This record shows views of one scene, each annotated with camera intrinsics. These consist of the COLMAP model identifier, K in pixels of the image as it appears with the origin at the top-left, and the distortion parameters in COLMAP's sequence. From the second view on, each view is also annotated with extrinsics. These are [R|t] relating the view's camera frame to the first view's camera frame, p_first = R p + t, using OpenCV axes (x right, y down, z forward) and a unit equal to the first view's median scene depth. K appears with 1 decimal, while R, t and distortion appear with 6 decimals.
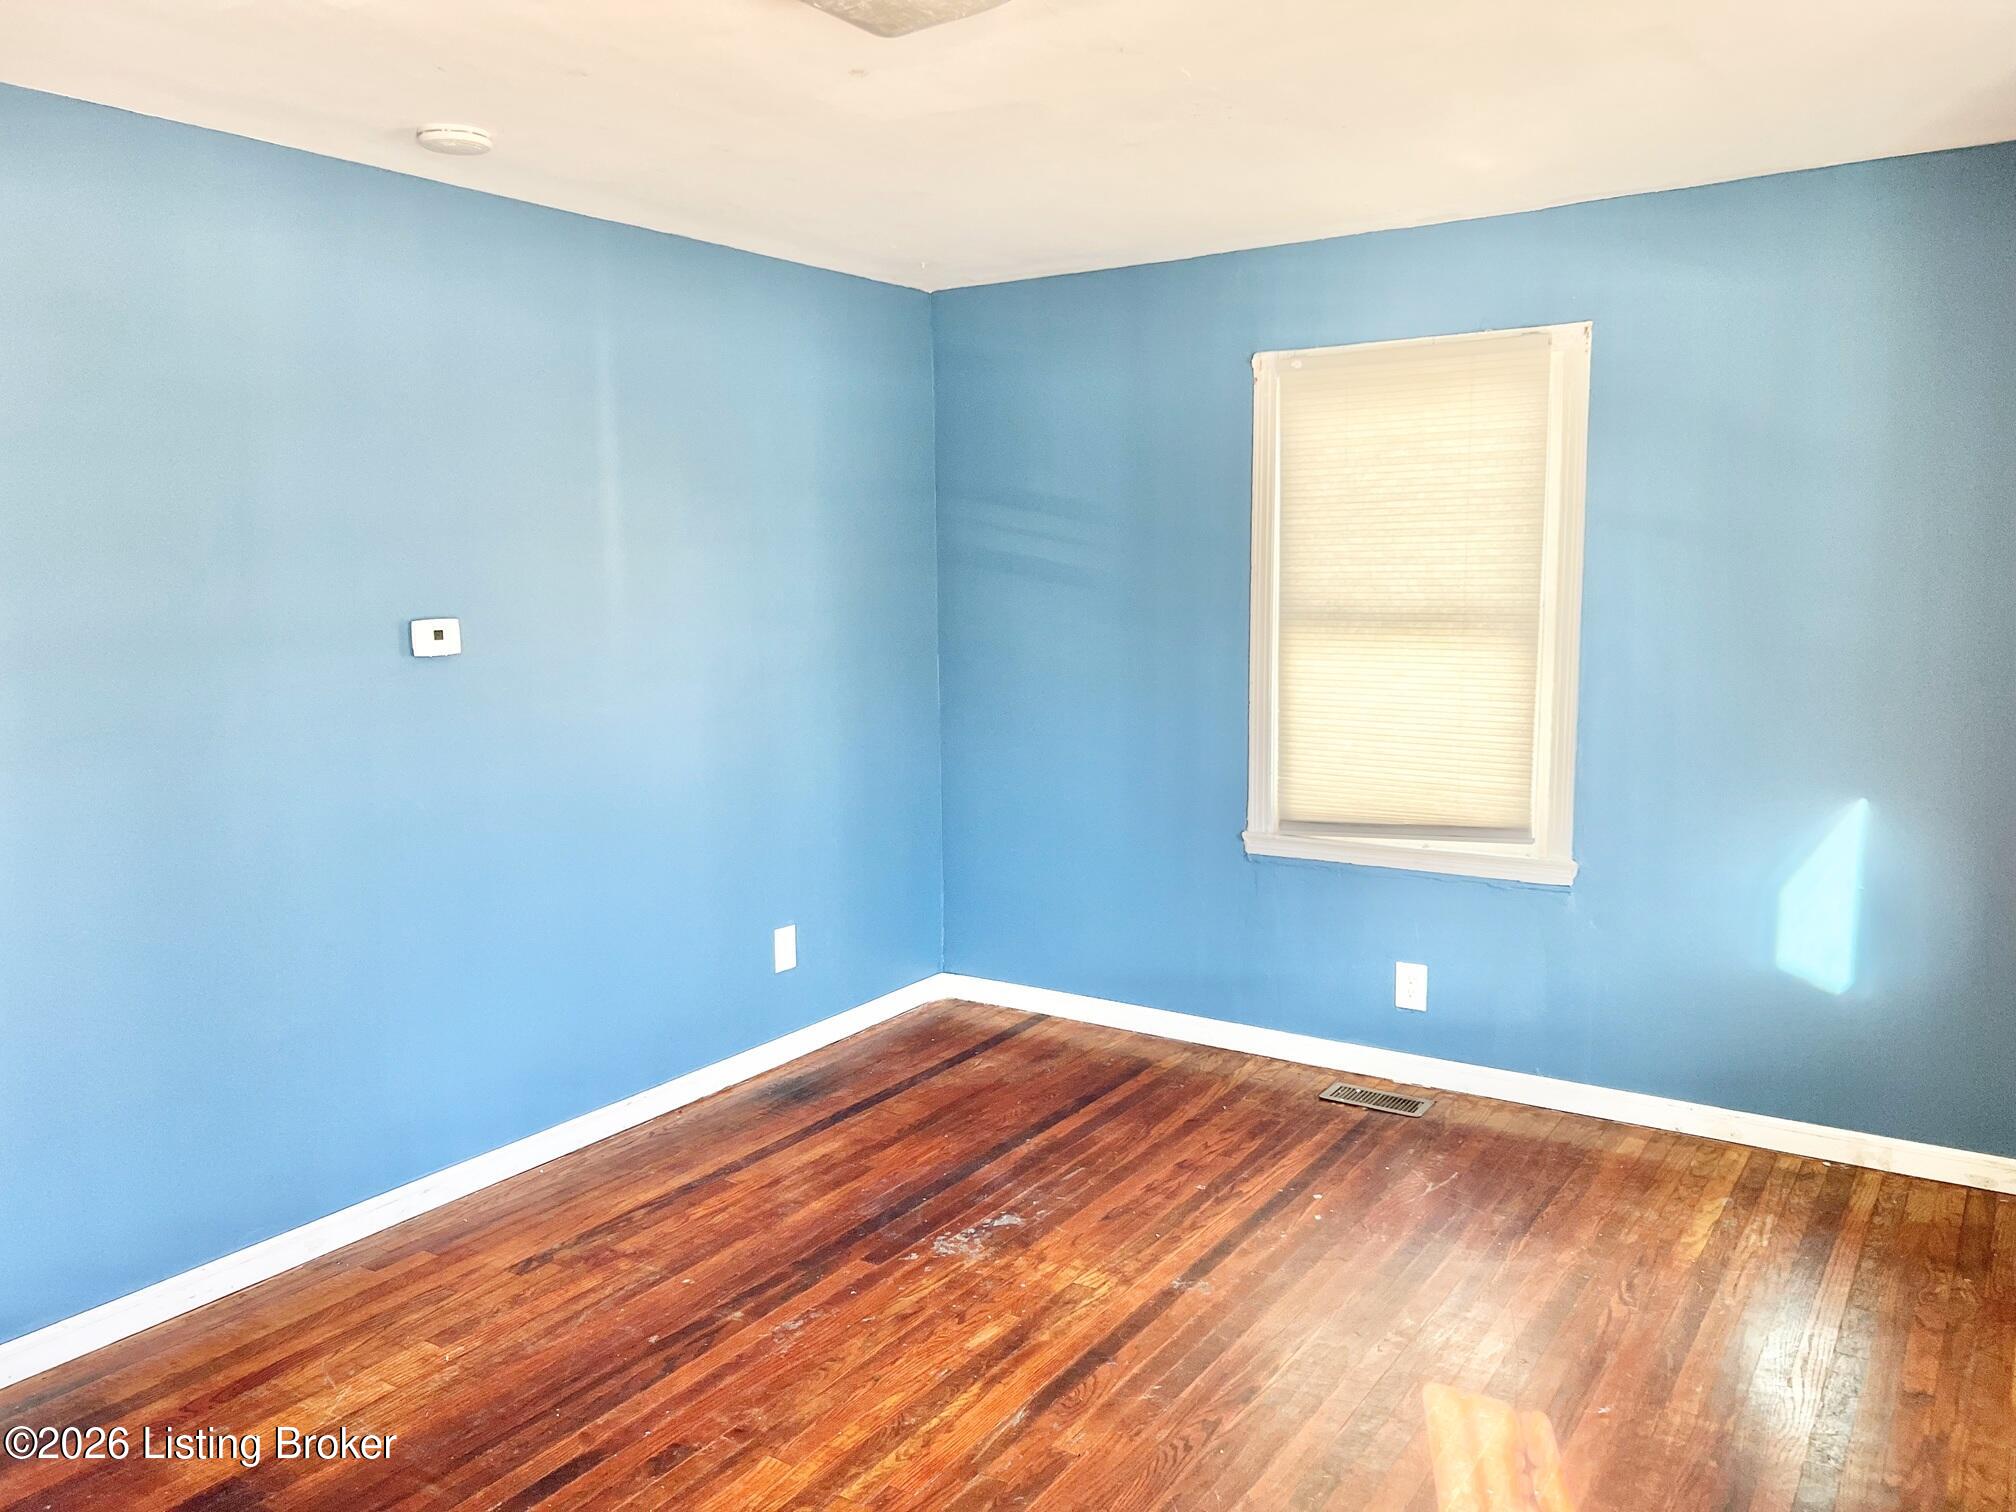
lens RADIAL K [[1510.0, 0, 1015.1], [0, 1510.0, 764.7], [0, 0, 1]] dist [0.027318, 0.000982]
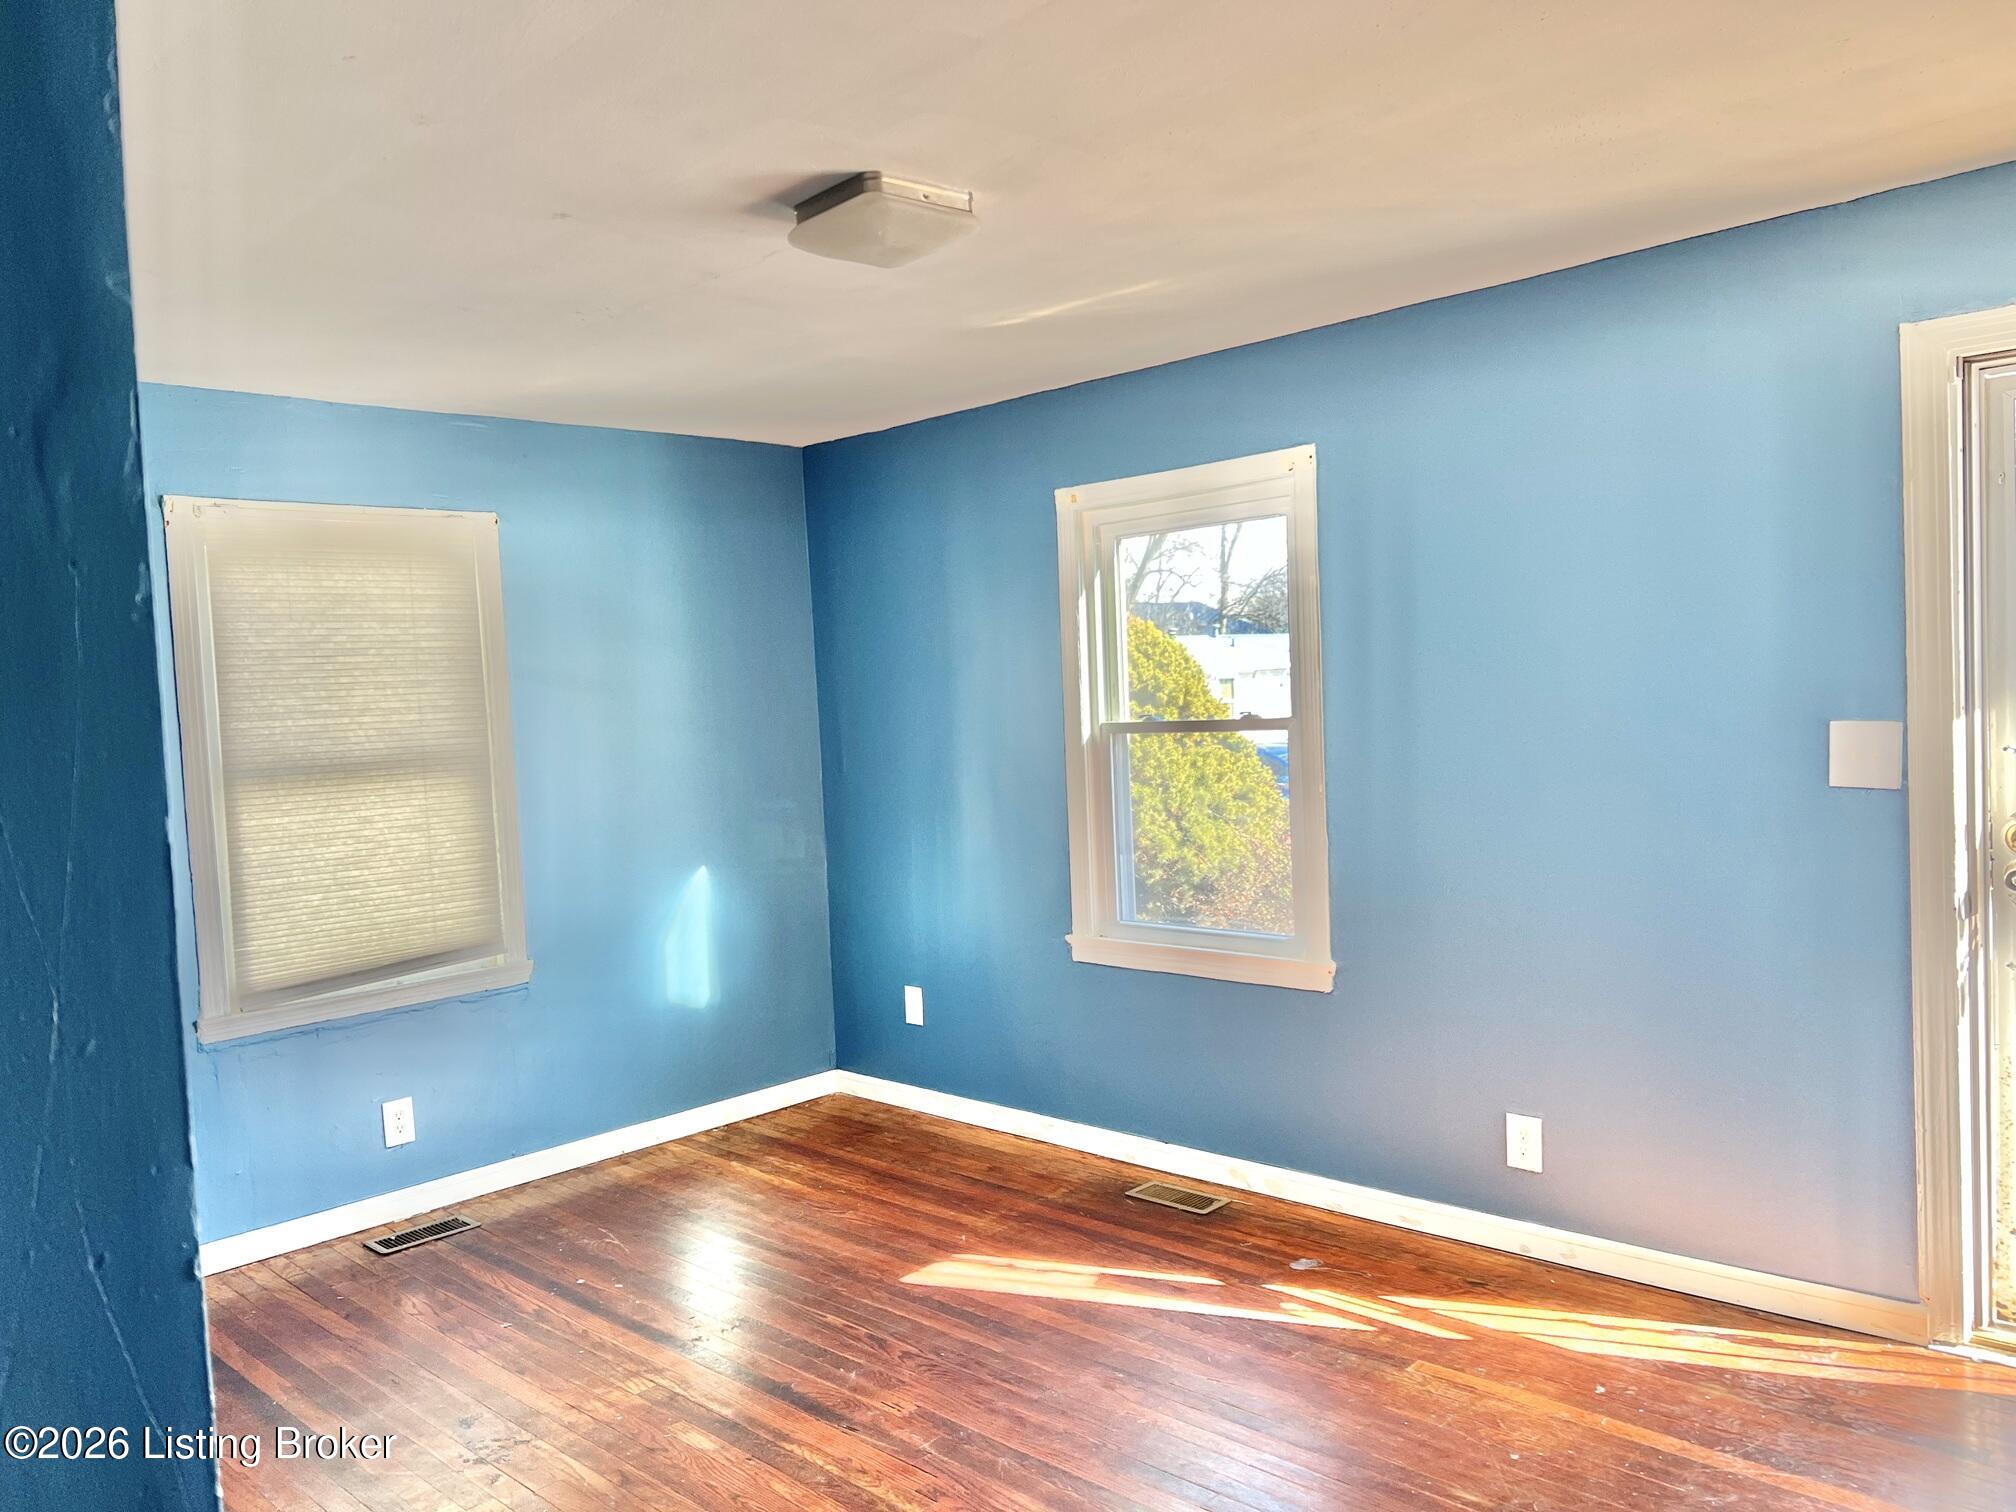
lens RADIAL K [[1510.0, 0, 1013.3], [0, 1510.0, 752.8], [0, 0, 1]] dist [0.027318, 0.000982]
pose [[0.192274, -0.039178, 0.980559, -0.695705], [0.174143, 0.984707, 0.005196, -0.034972], [-0.965767, 0.169759, 0.196156, 0.370103]]
